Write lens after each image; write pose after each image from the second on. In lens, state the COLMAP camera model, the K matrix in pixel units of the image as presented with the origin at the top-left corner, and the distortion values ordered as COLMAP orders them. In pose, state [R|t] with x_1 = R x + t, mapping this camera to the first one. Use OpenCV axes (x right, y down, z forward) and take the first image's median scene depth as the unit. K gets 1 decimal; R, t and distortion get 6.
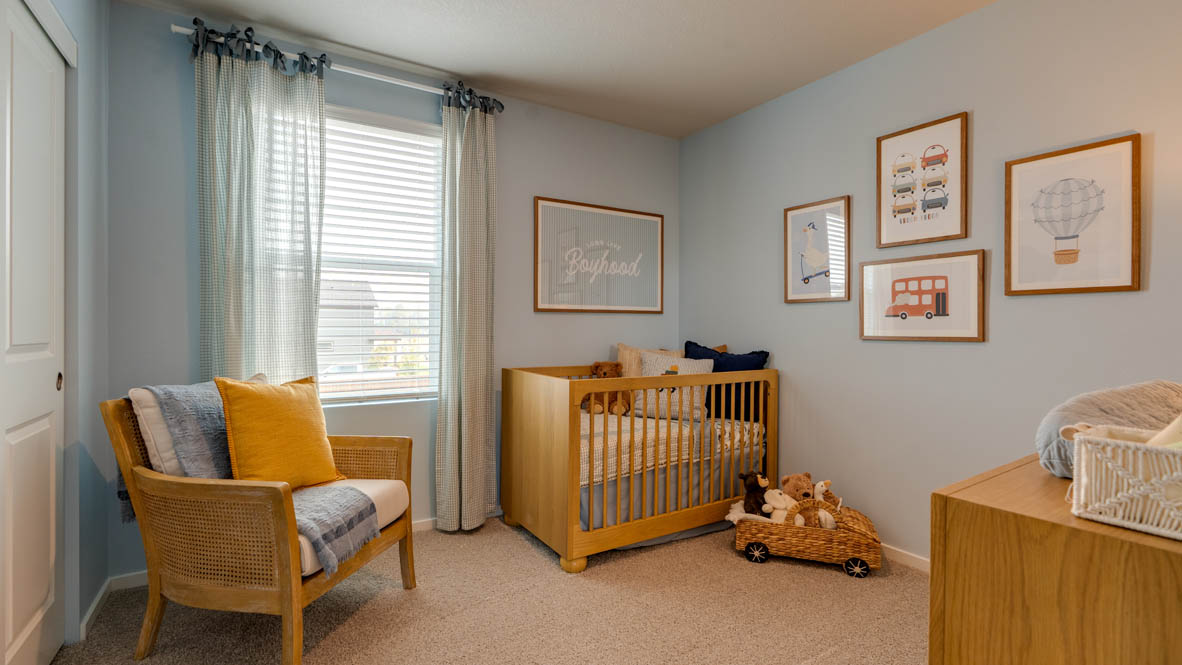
lens RADIAL K [[534.3, 0, 591.2], [0, 534.3, 327.9], [0, 0, 1]] dist [-0.008970, 0.000761]
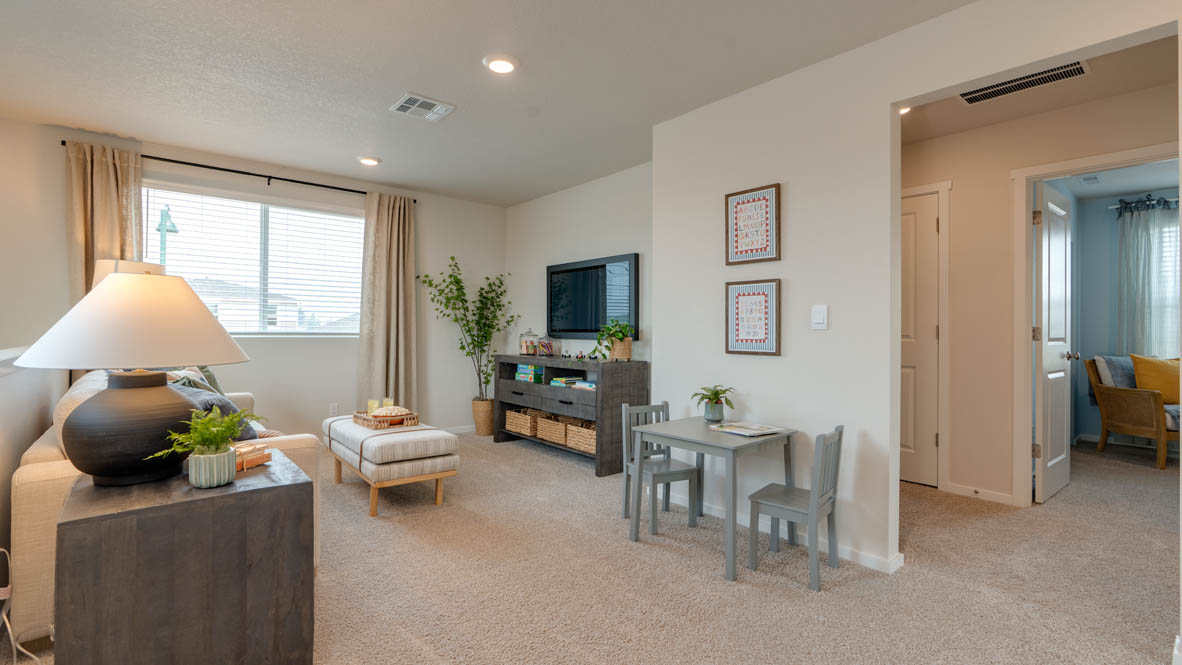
lens RADIAL K [[534.3, 0, 591.2], [0, 534.3, 327.9], [0, 0, 1]] dist [-0.008970, 0.000761]
pose [[0.161511, -0.000312, -0.986871, 1.225147], [-0.008908, 0.999959, -0.001774, -0.004649], [0.986831, 0.009078, 0.161502, -1.736581]]
